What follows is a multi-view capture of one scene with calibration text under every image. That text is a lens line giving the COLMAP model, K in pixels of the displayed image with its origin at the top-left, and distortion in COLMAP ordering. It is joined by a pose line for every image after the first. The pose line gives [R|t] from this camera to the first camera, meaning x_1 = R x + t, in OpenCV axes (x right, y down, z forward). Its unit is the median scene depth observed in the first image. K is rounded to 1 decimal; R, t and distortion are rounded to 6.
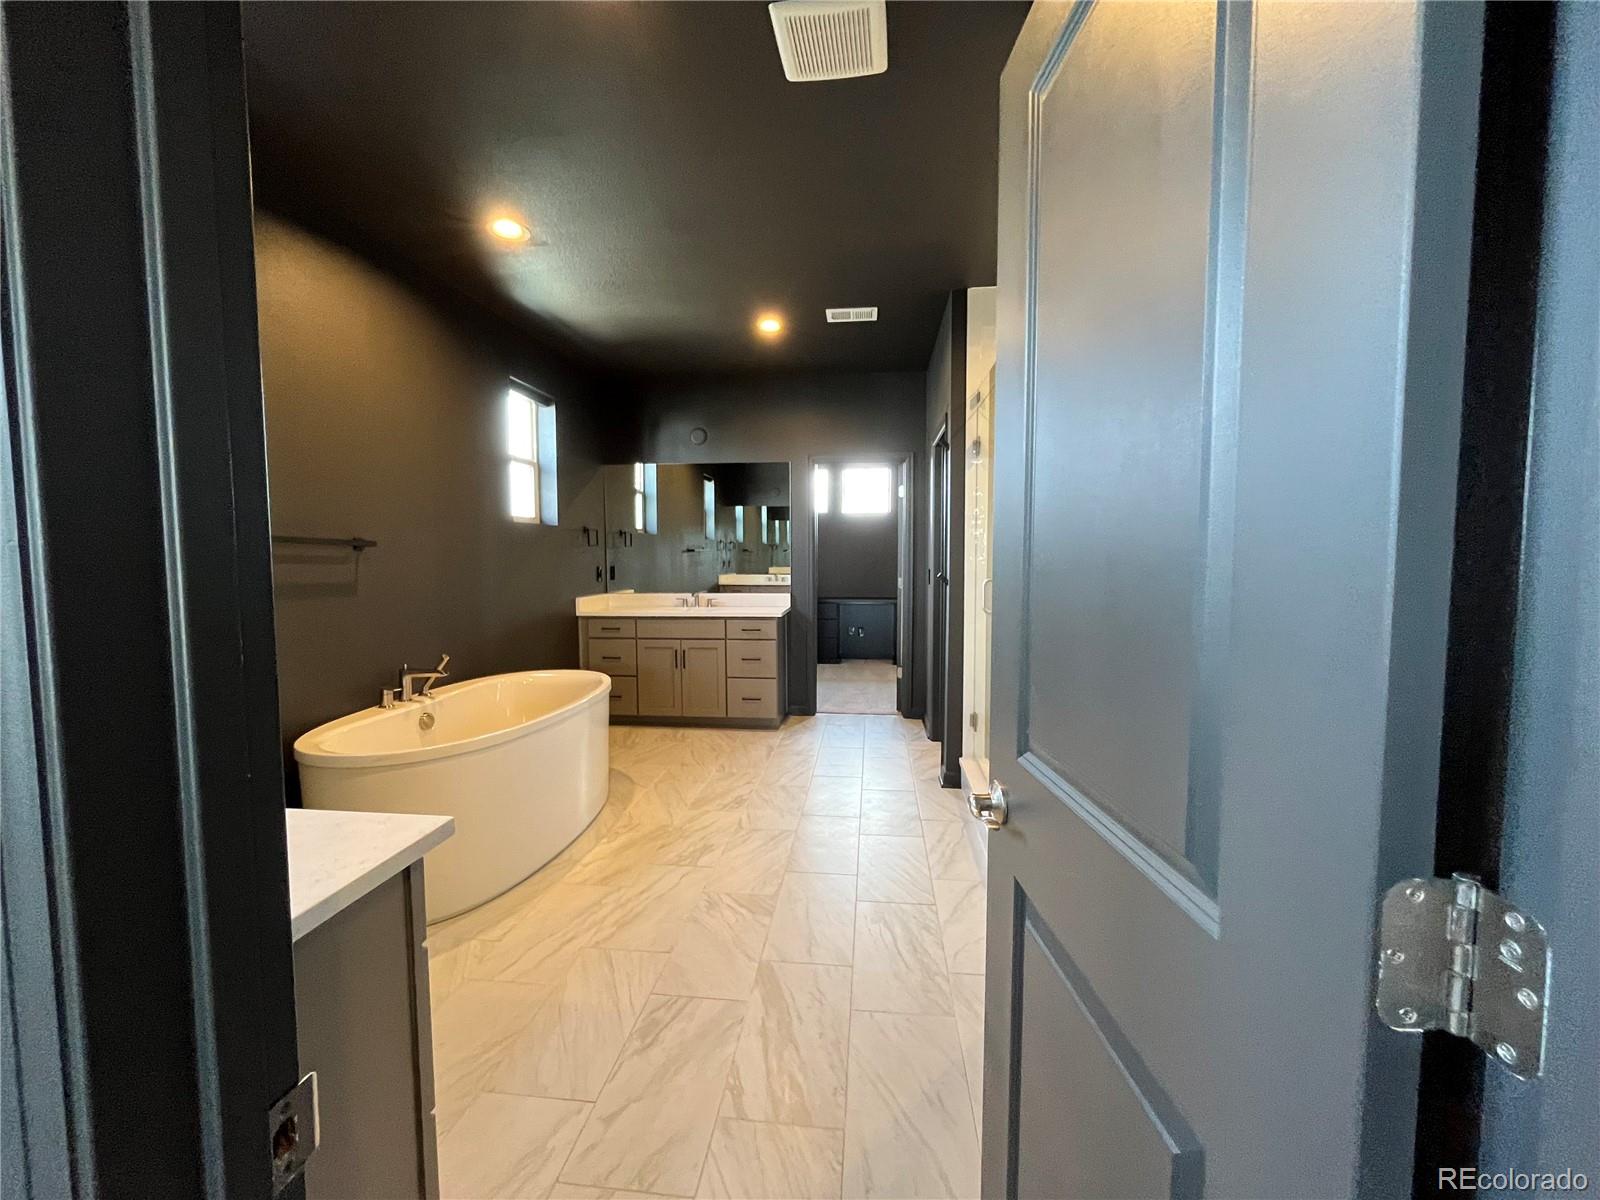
lens RADIAL K [[648.6, 0, 800.0], [0, 648.6, 600.0], [0, 0, 1]] dist [0.000993, 0.000225]
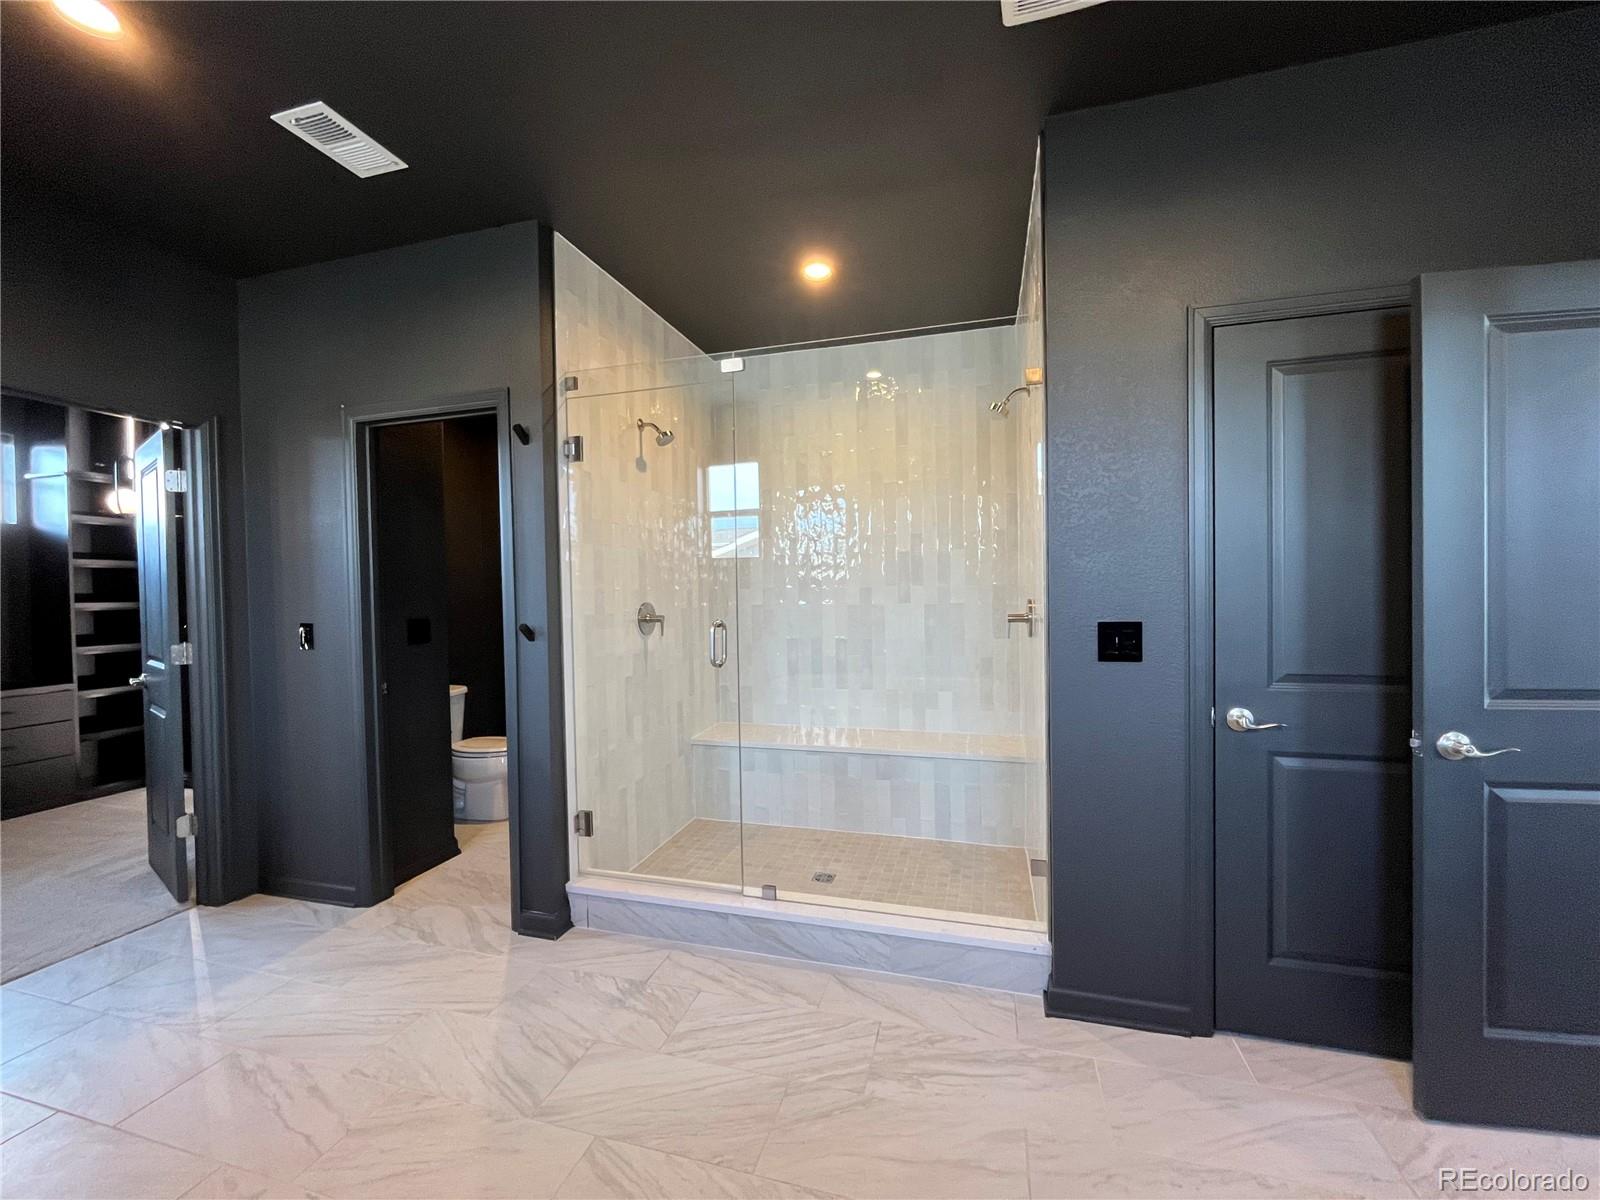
lens RADIAL K [[648.6, 0, 800.0], [0, 648.6, 600.0], [0, 0, 1]] dist [0.000993, 0.000225]
pose [[0.176693, -0.015321, 0.984147, -0.408187], [0.083130, 0.996539, 0.000589, -0.042881], [-0.980749, 0.081708, 0.177355, 0.621391]]
